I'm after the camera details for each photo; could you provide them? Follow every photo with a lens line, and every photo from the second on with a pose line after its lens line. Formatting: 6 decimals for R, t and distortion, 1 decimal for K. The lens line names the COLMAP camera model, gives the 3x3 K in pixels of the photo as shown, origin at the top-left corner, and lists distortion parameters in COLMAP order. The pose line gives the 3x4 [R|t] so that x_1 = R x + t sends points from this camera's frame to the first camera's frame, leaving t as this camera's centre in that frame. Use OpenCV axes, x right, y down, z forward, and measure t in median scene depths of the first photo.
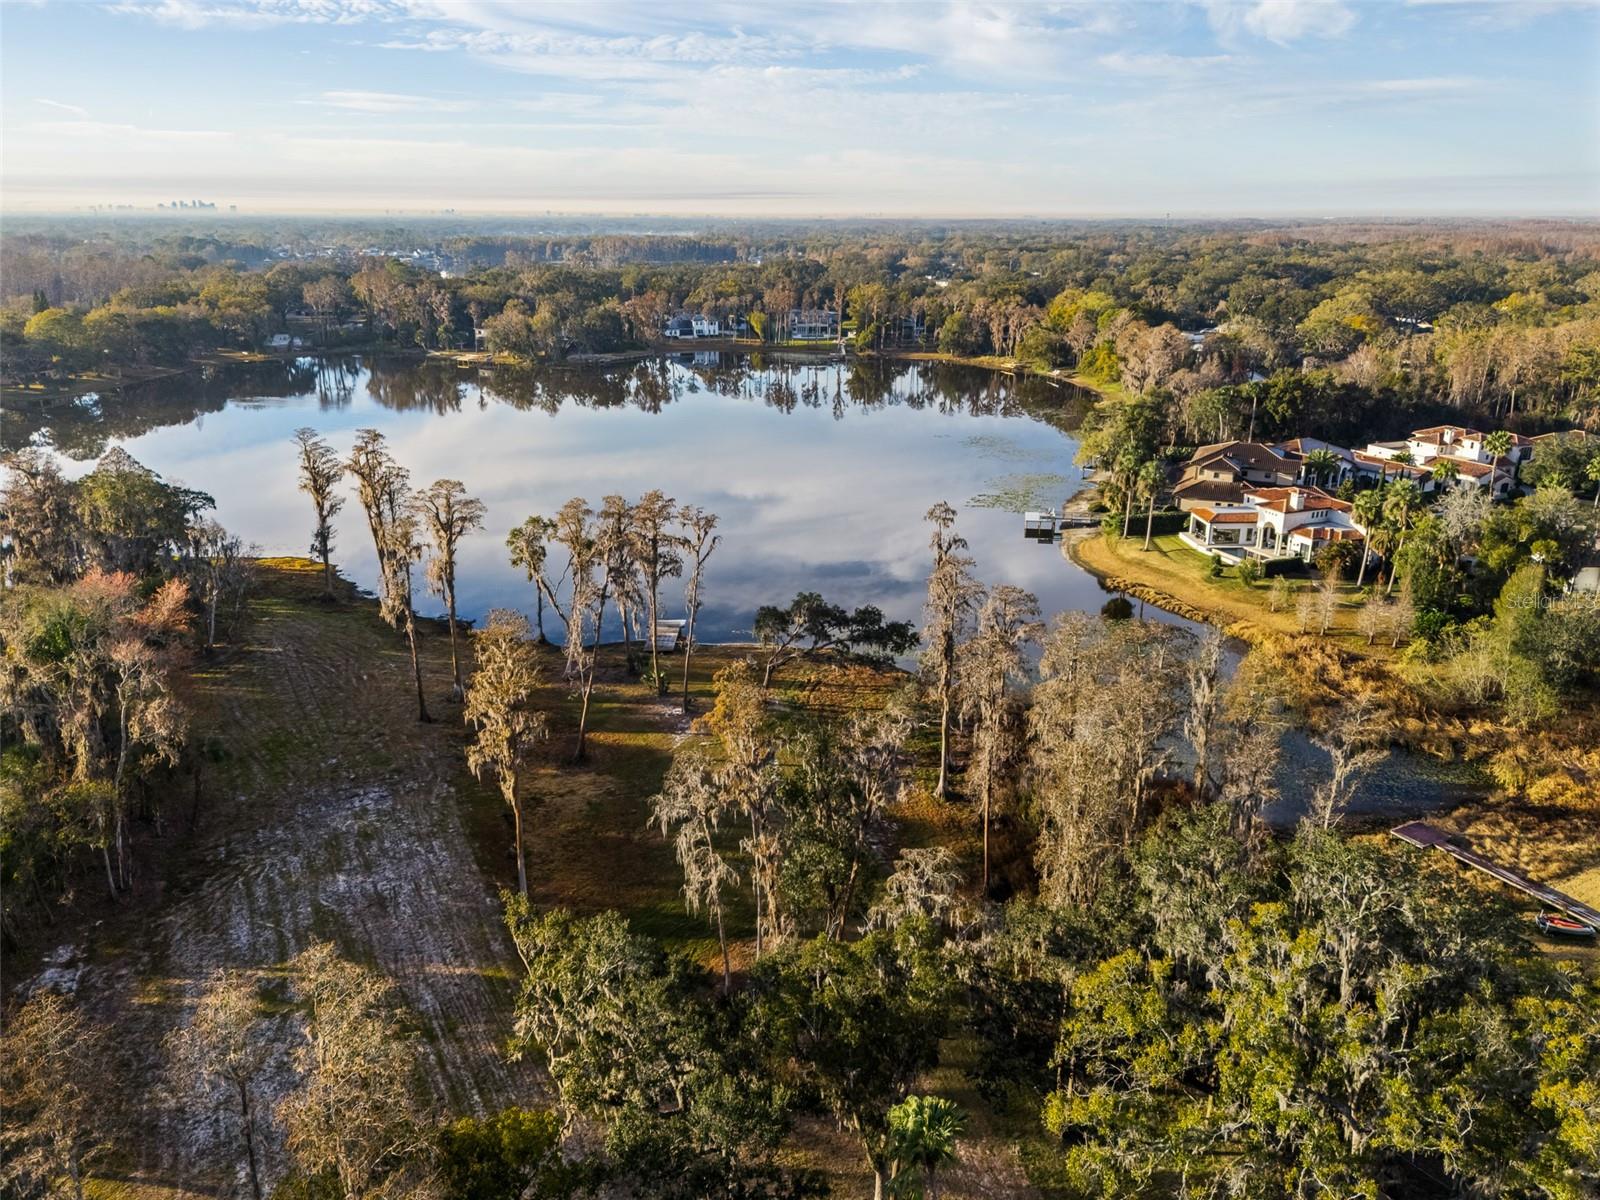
lens RADIAL K [[1168.1, 0, 803.7], [0, 1168.1, 602.4], [0, 0, 1]] dist [0.092486, -0.093379]
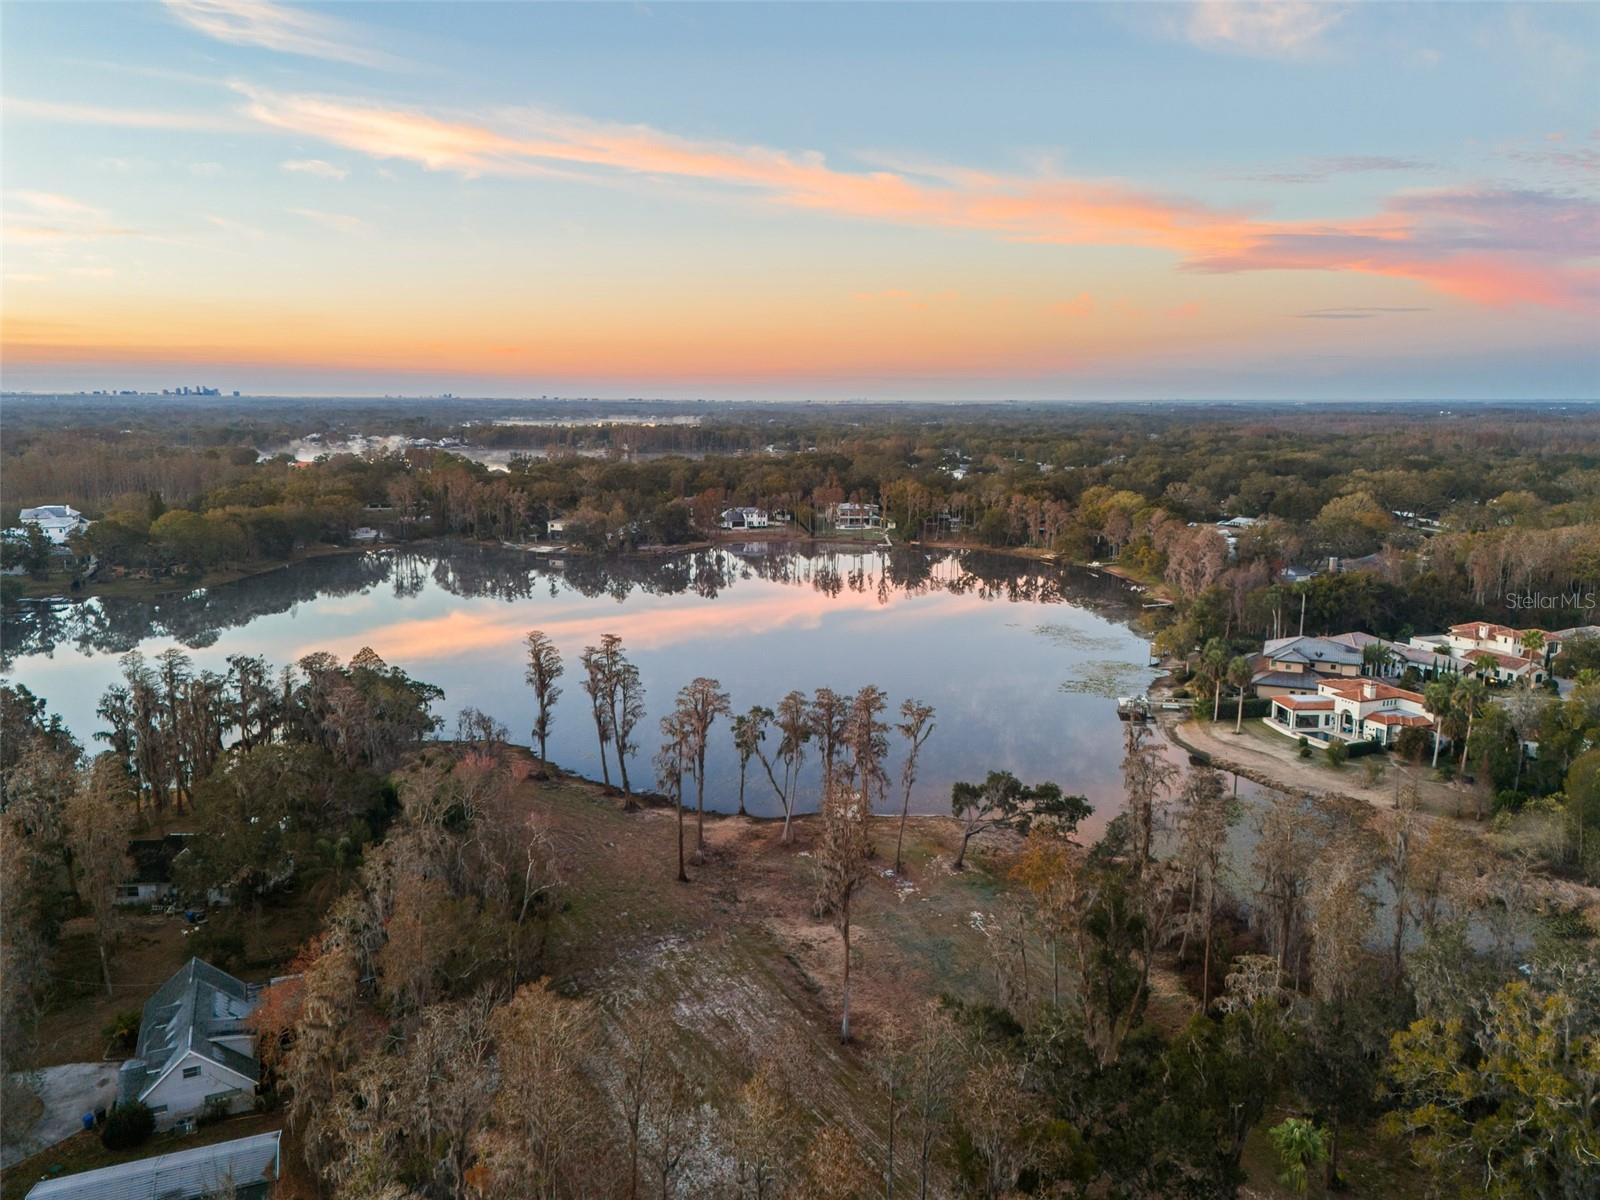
lens RADIAL K [[1180.6, 0, 803.7], [0, 1180.6, 596.0], [0, 0, 1]] dist [0.102637, -0.115615]
pose [[0.999937, -0.000270, 0.011190, -0.144434], [0.001970, 0.988347, -0.152207, -0.000622], [-0.011018, 0.152220, 0.988285, -0.159080]]
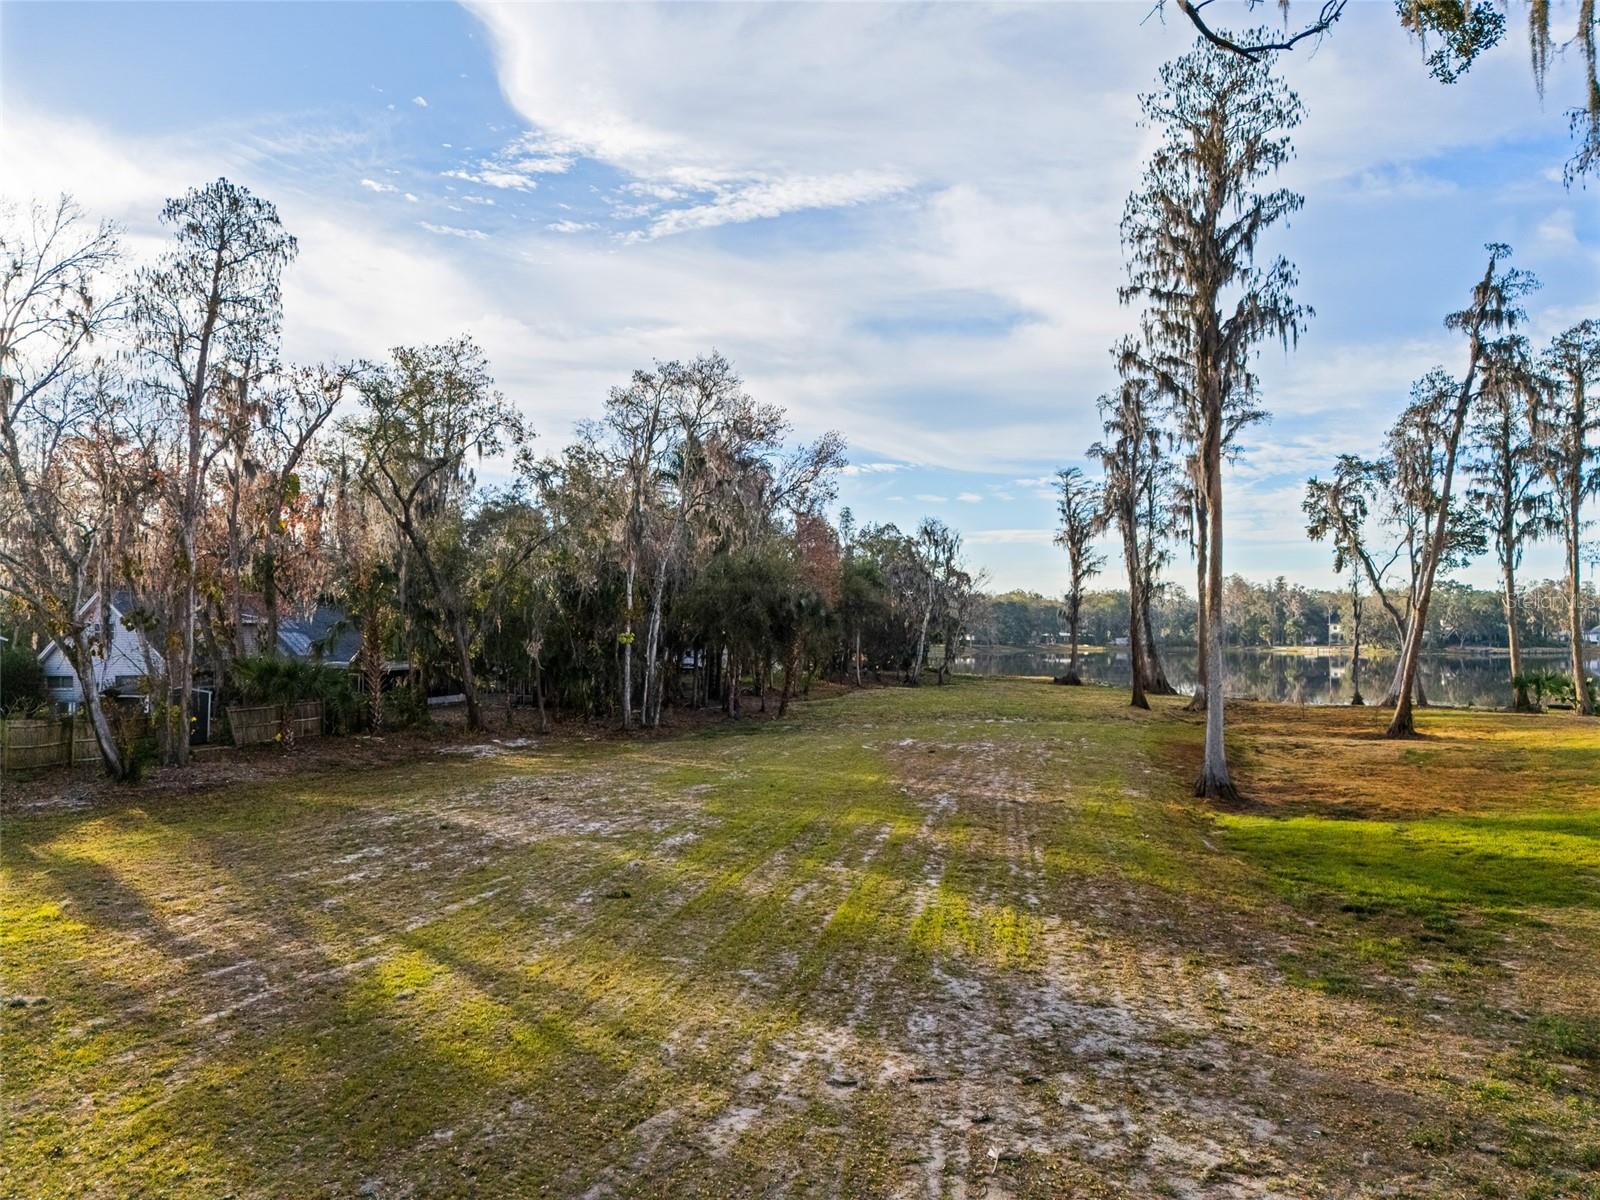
lens RADIAL K [[1172.5, 0, 800.1], [0, 1172.5, 592.6], [0, 0, 1]] dist [0.087645, -0.085007]
pose [[0.769098, -0.025664, -0.638615, -0.036129], [-0.196140, 0.941501, -0.274052, 0.172351], [0.608291, 0.336031, 0.719073, 0.280270]]
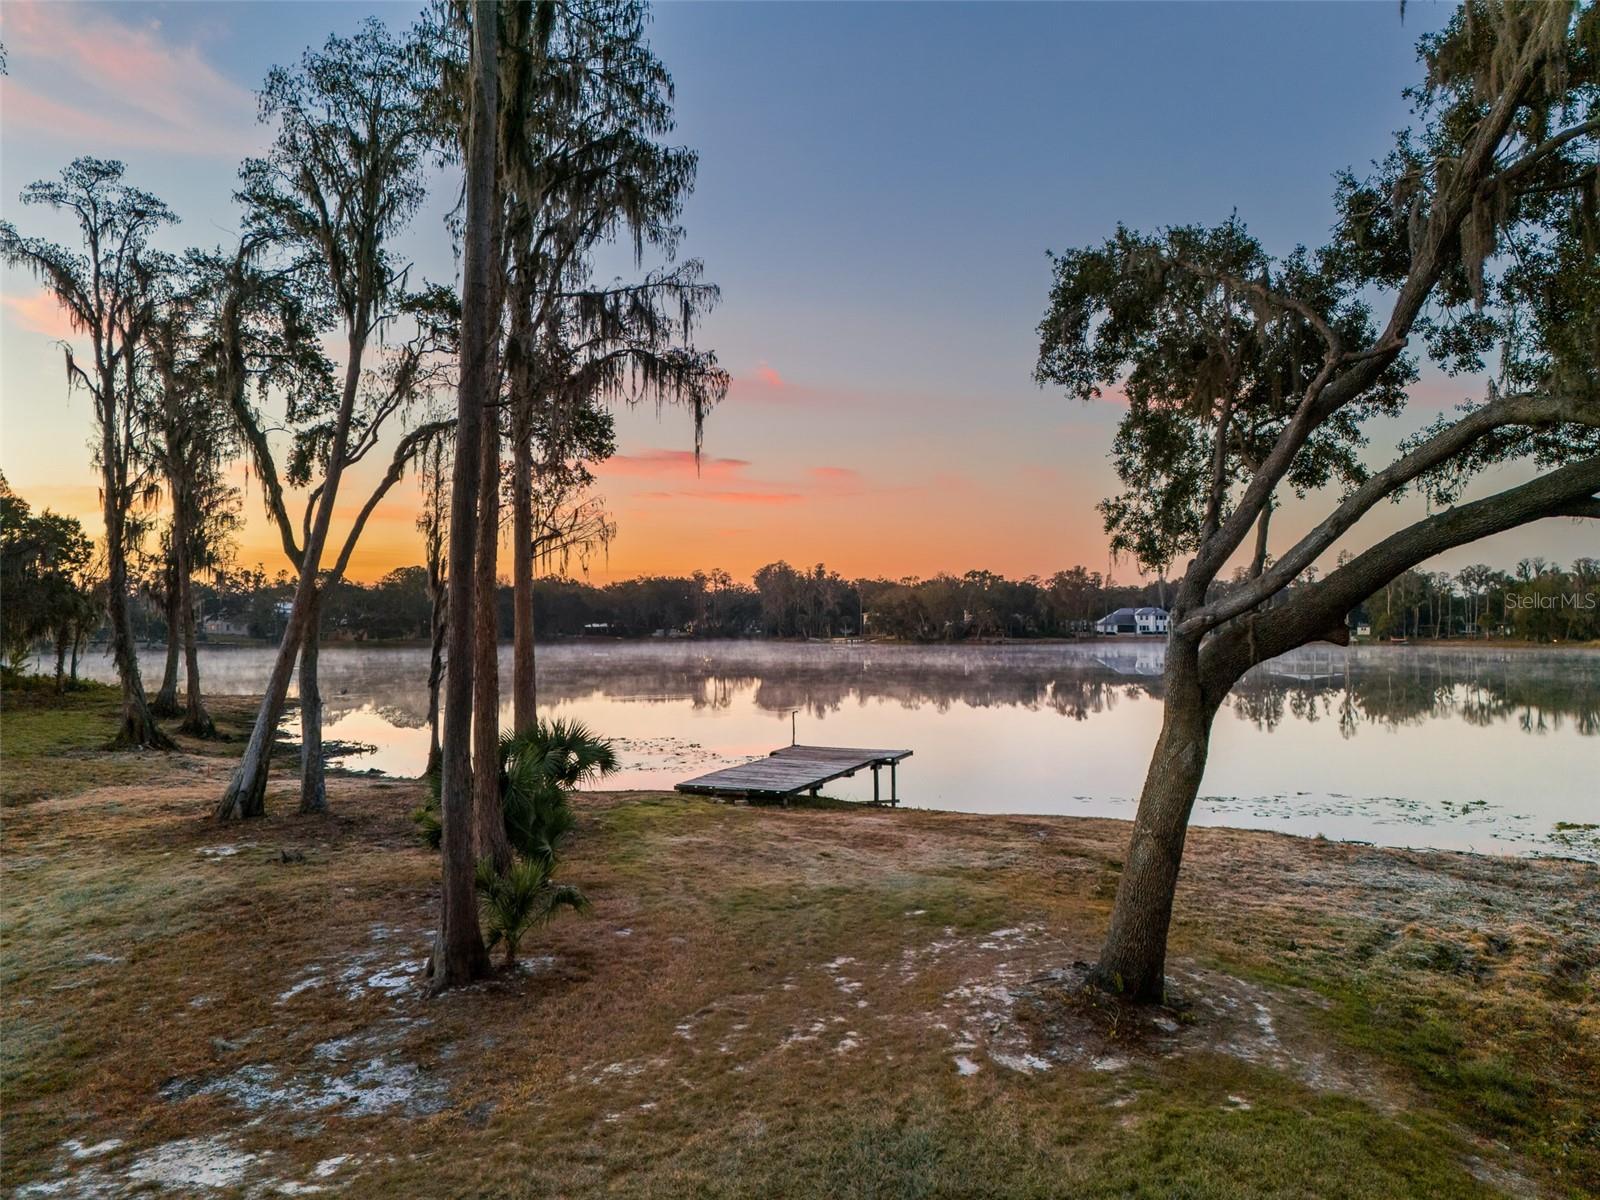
lens RADIAL K [[1172.5, 0, 800.1], [0, 1172.5, 592.6], [0, 0, 1]] dist [0.087645, -0.085007]
pose [[0.926292, -0.015054, -0.376504, -0.012213], [-0.112667, 0.942424, -0.314870, 0.058786], [0.359567, 0.334081, 0.871264, 0.627310]]
